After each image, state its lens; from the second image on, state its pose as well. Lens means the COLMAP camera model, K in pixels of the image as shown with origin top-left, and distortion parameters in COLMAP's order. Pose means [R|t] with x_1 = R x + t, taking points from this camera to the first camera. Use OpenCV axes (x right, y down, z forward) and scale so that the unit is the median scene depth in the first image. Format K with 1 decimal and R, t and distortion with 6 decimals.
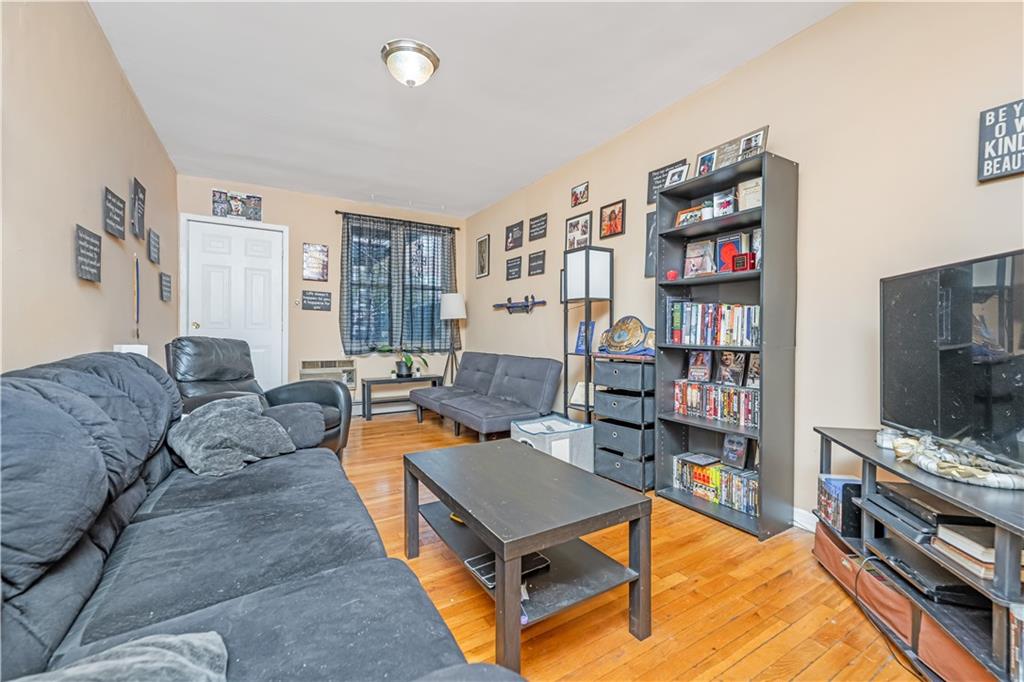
lens RADIAL K [[413.1, 0, 510.6], [0, 413.1, 336.4], [0, 0, 1]] dist [-0.000990, -0.000254]
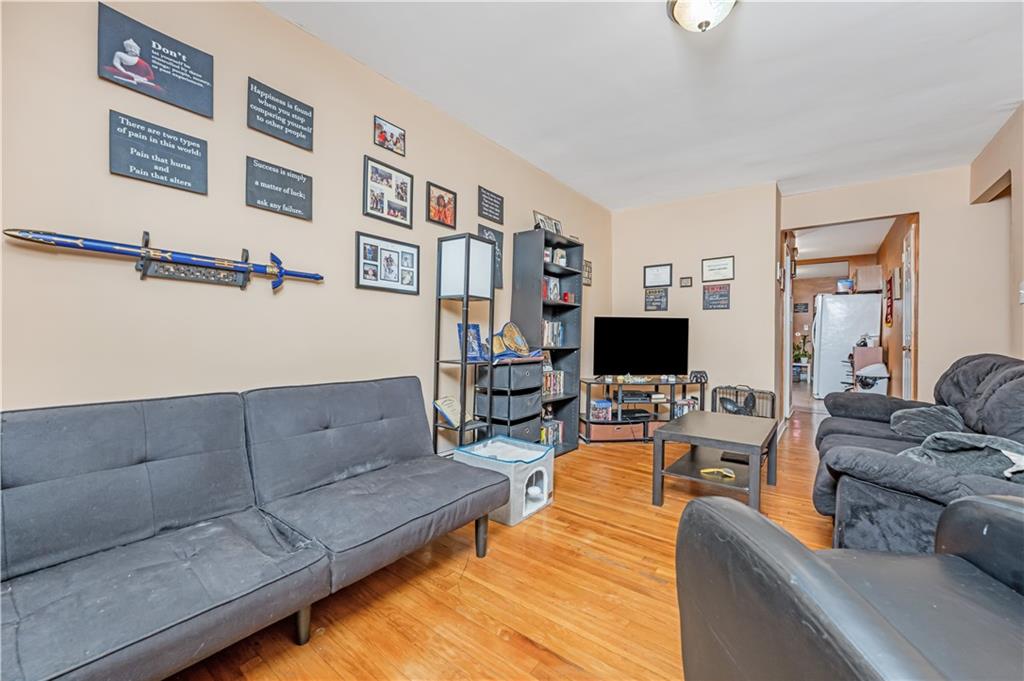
lens RADIAL K [[410.1, 0, 511.5], [0, 410.1, 339.3], [0, 0, 1]] dist [-0.000696, -0.000093]
pose [[-0.360610, -0.009195, 0.932671, -0.538530], [-0.004384, 0.999957, 0.008163, -0.009693], [-0.932706, -0.001145, -0.360635, 1.034838]]
